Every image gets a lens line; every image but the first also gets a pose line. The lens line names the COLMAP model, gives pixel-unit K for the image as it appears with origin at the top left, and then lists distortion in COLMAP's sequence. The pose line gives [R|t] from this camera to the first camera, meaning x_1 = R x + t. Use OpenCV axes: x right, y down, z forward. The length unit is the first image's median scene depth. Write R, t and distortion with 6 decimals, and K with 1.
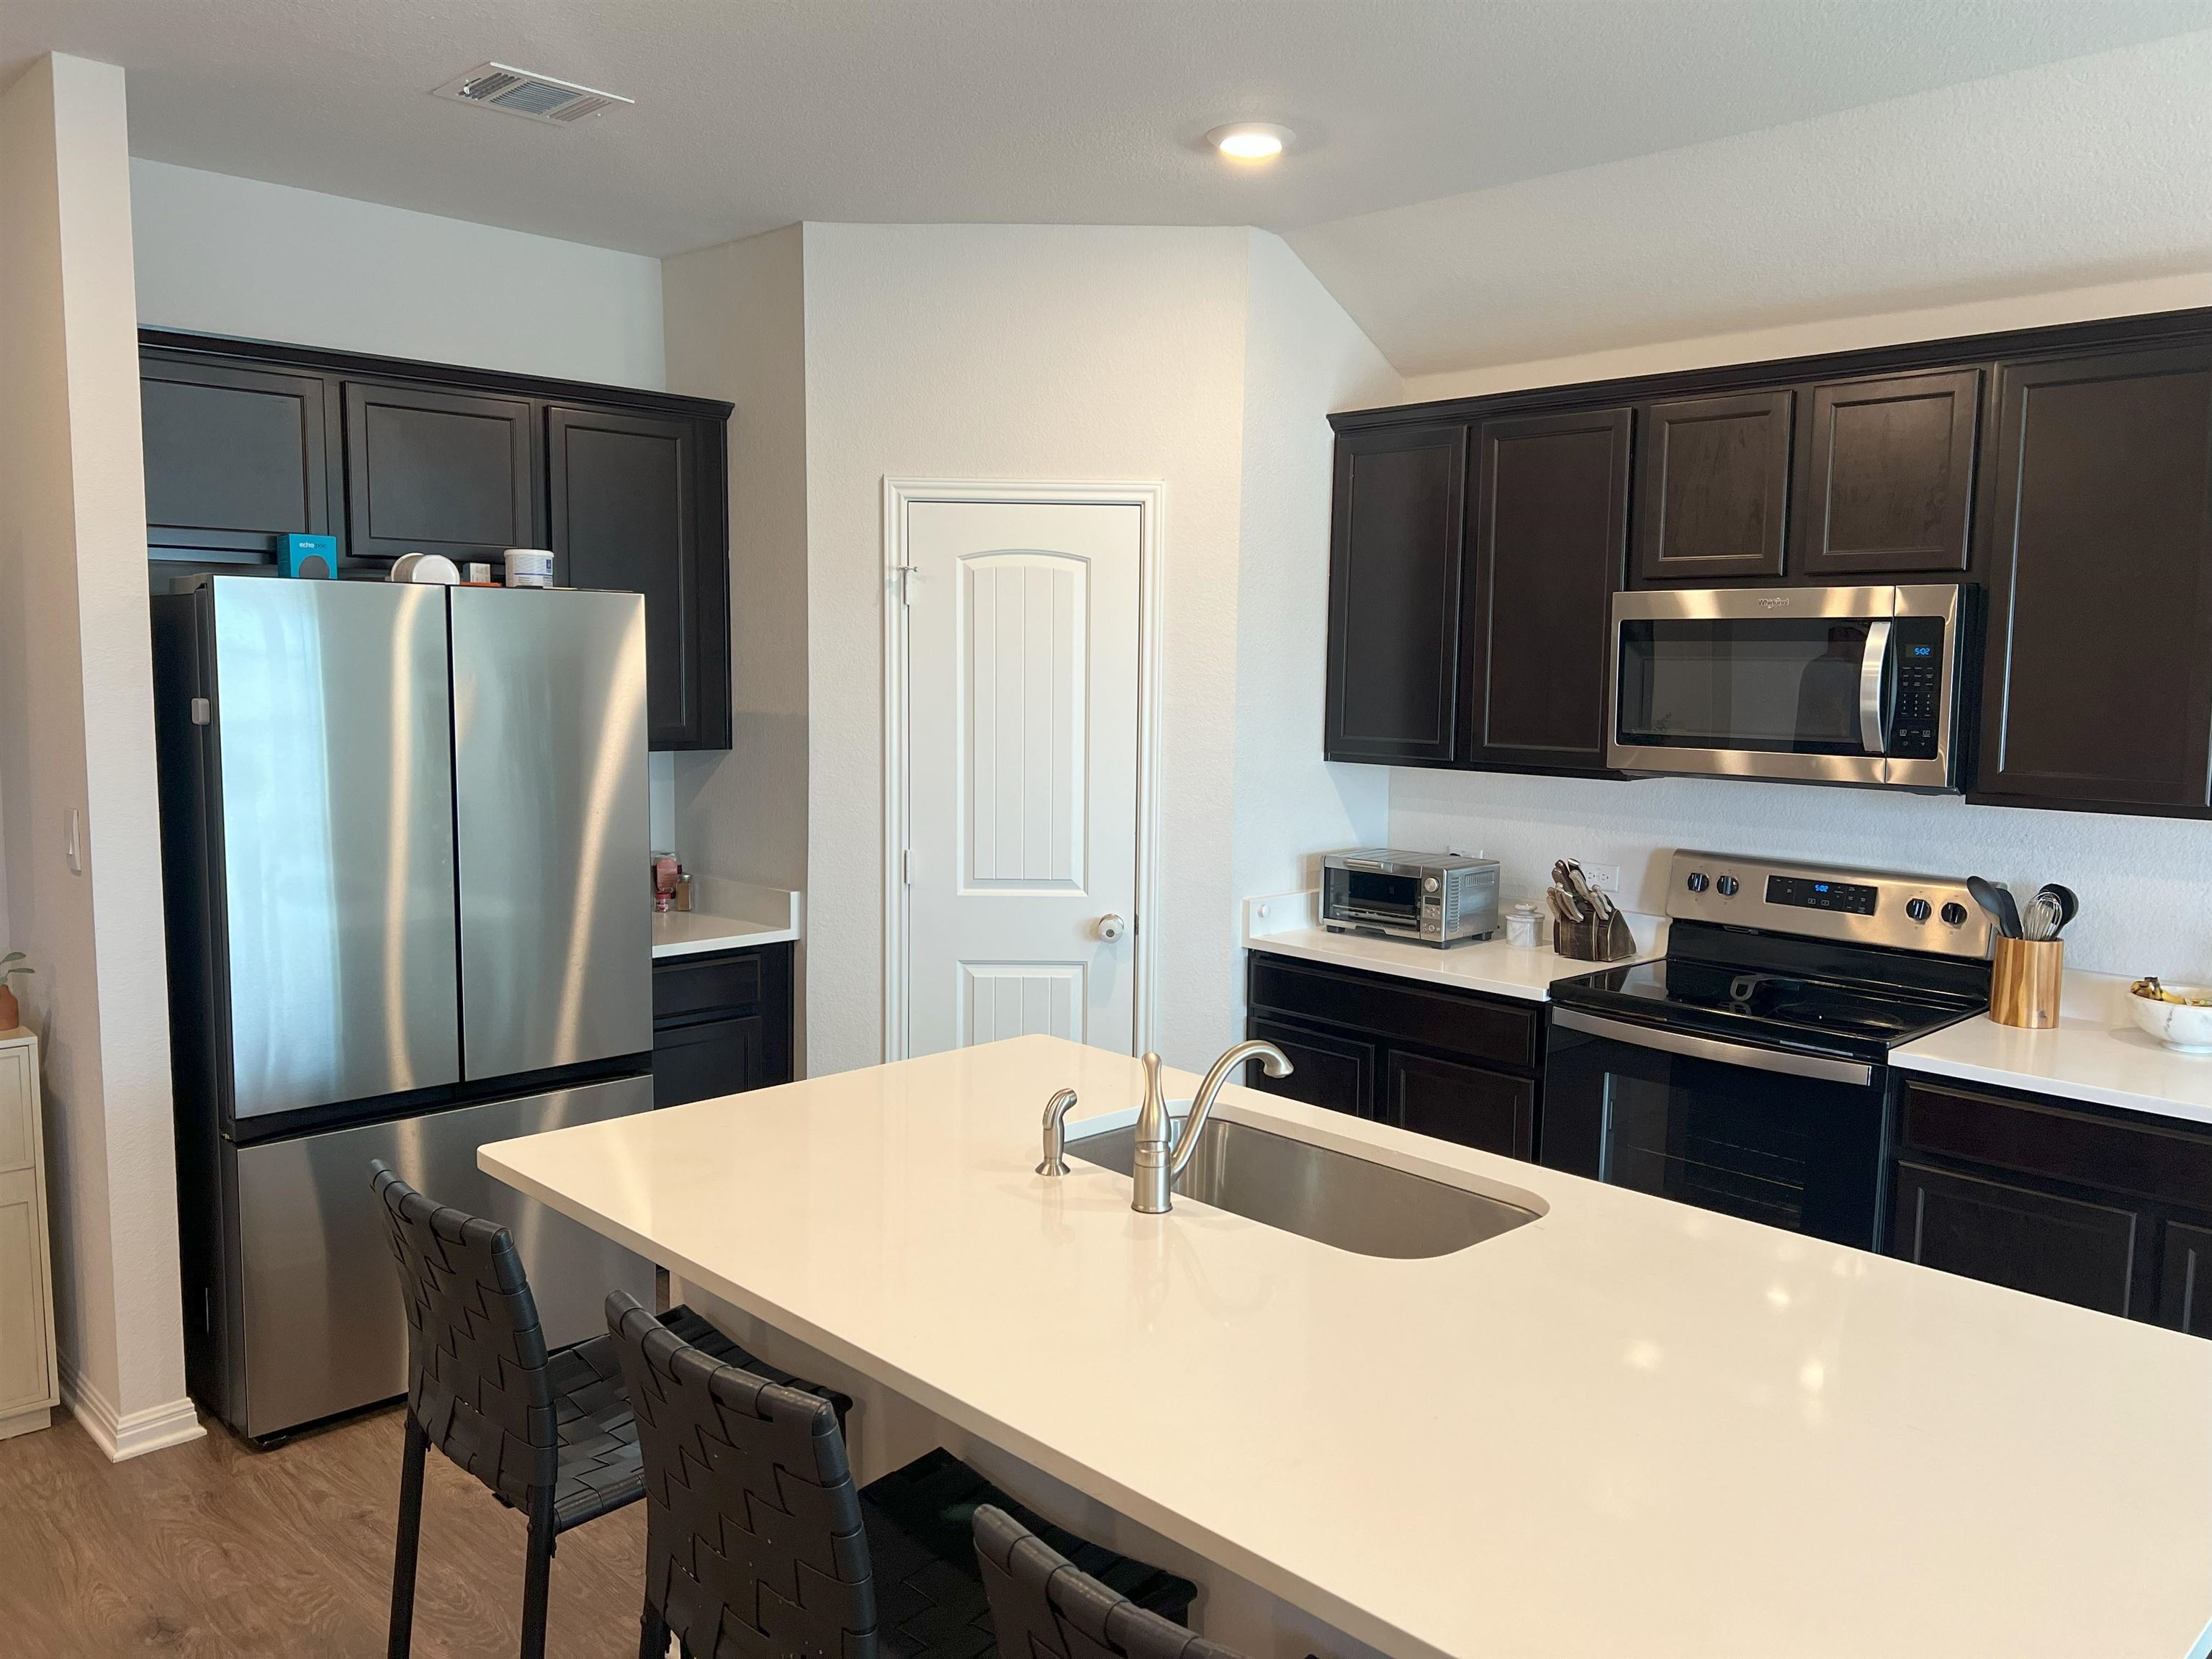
lens RADIAL K [[1694.9, 0, 1006.5], [0, 1694.9, 798.4], [0, 0, 1]] dist [0.071519, -0.063136]
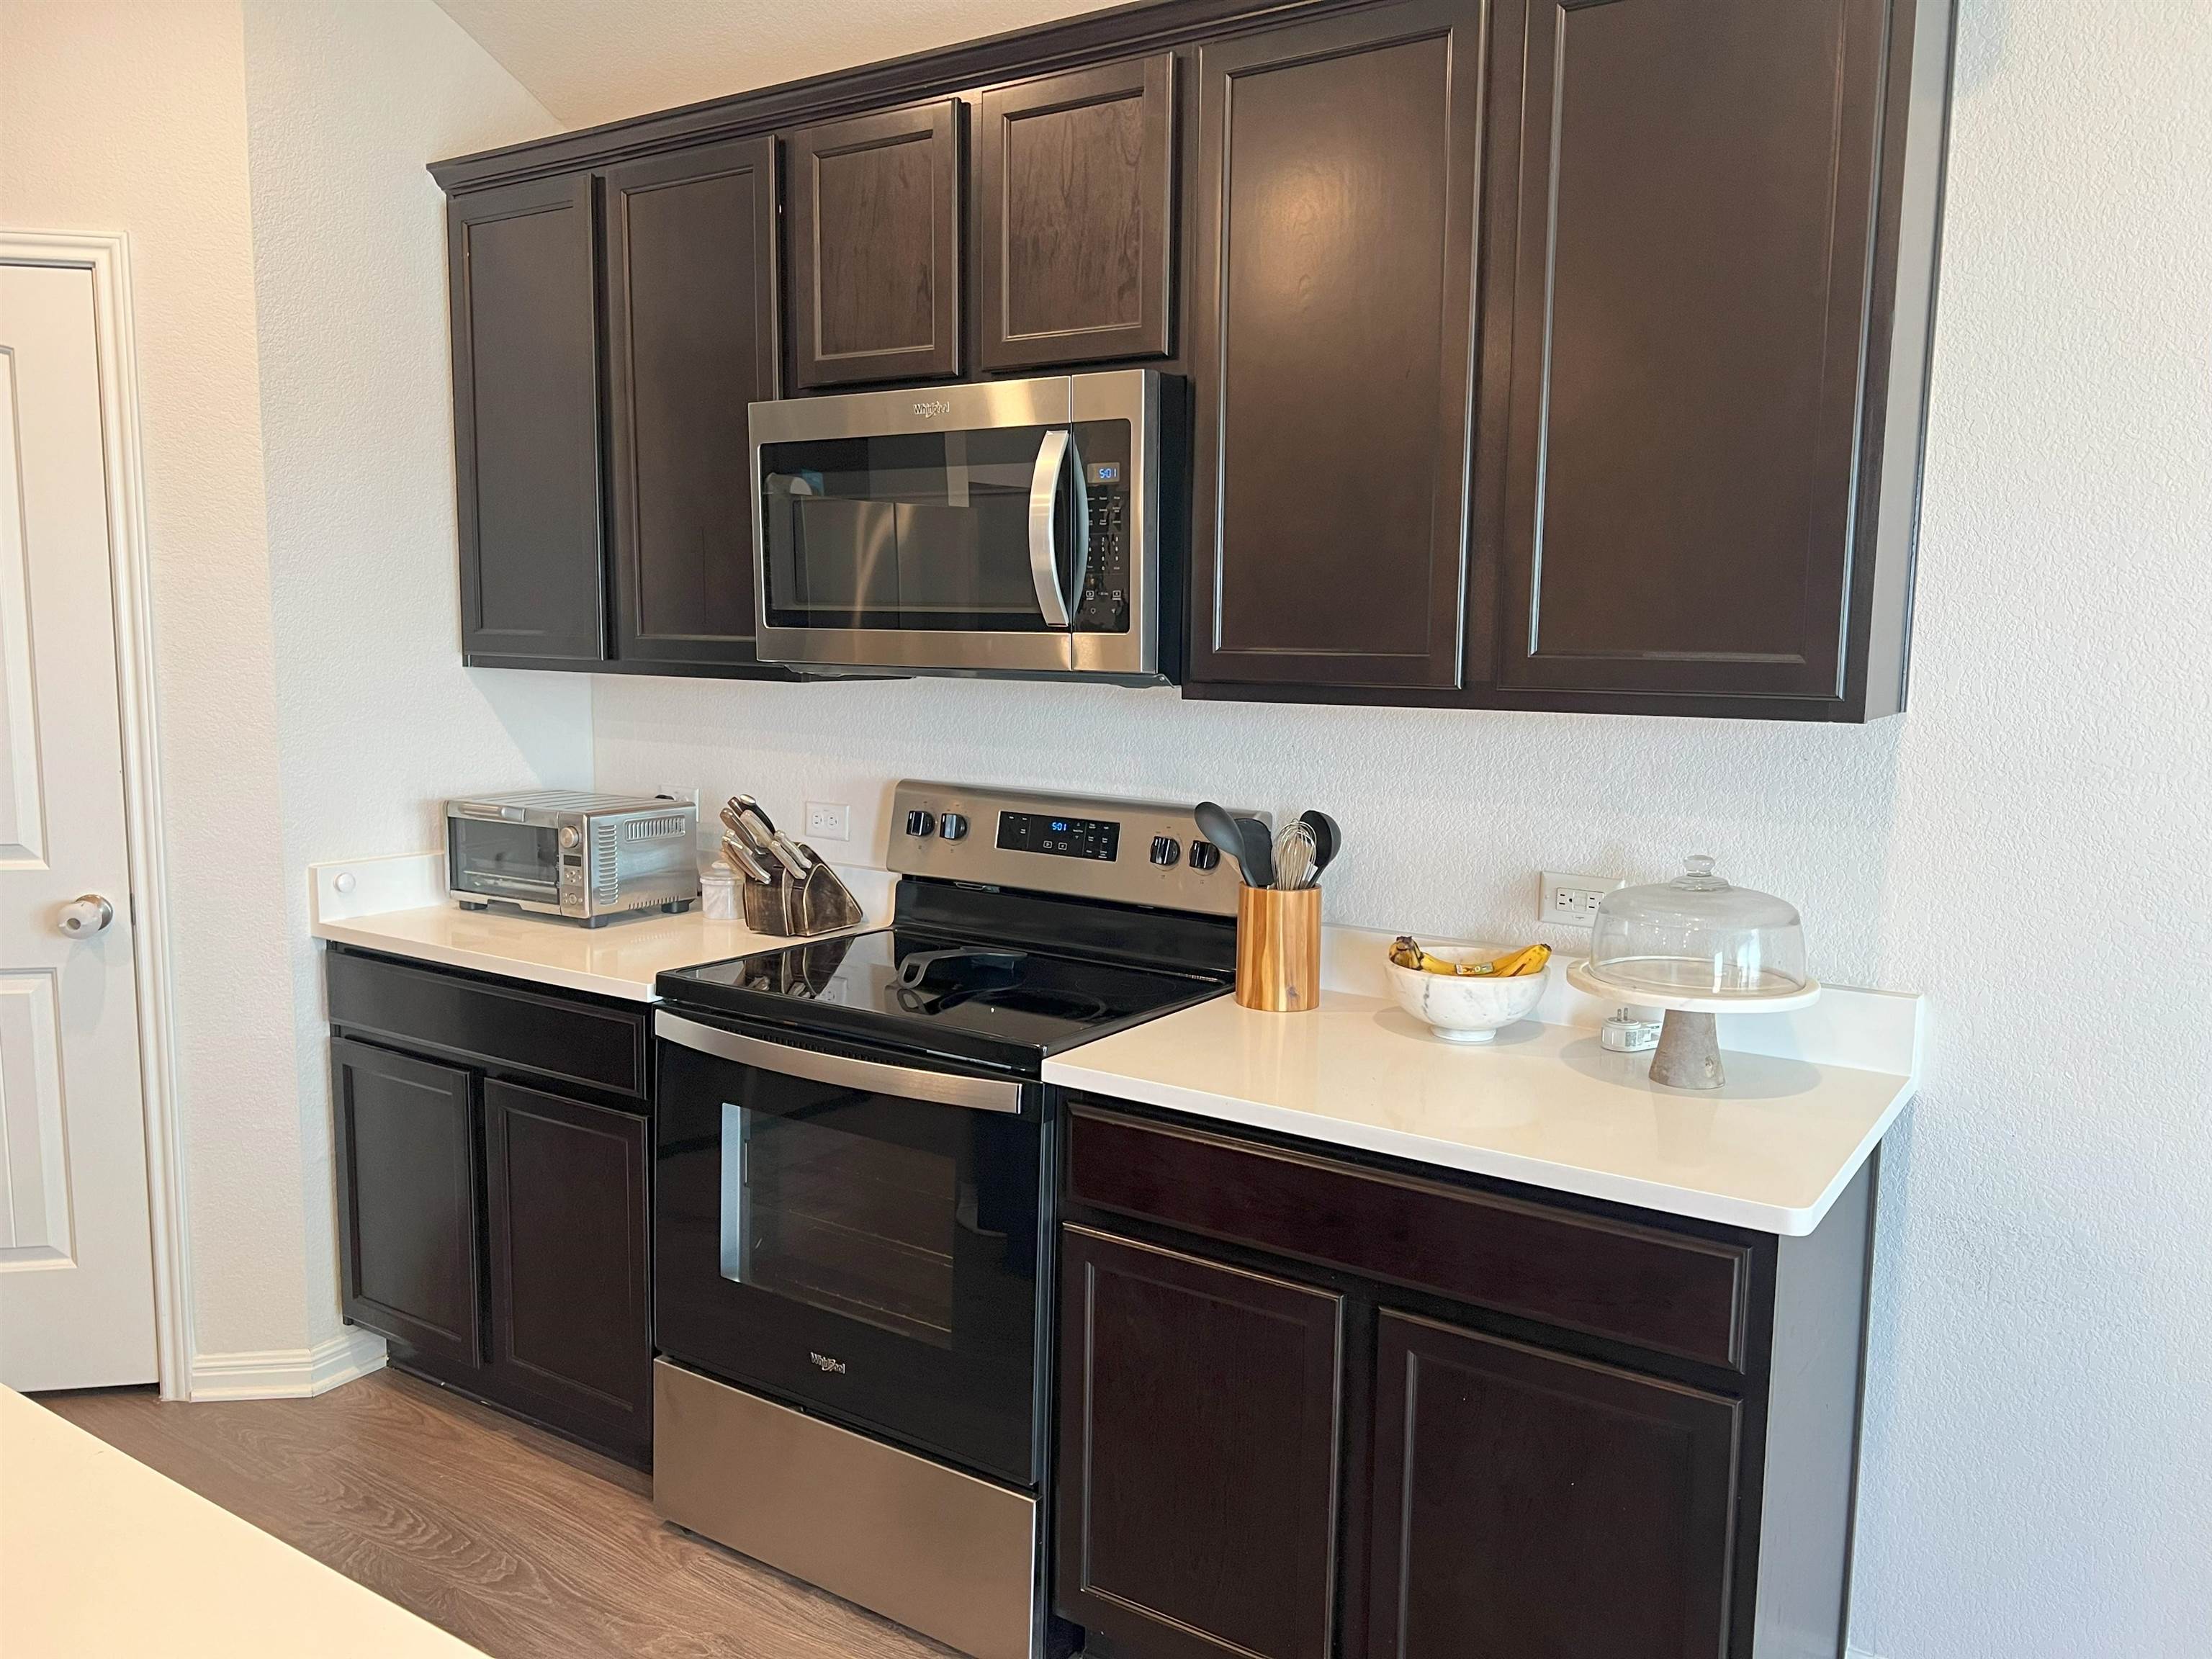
lens RADIAL K [[1694.9, 0, 1007.8], [0, 1694.9, 807.8], [0, 0, 1]] dist [0.071519, -0.063136]
pose [[0.981117, -0.021709, 0.192191, 0.319815], [0.017335, 0.999552, 0.024409, 0.026780], [-0.192635, -0.020617, 0.981054, 0.303210]]
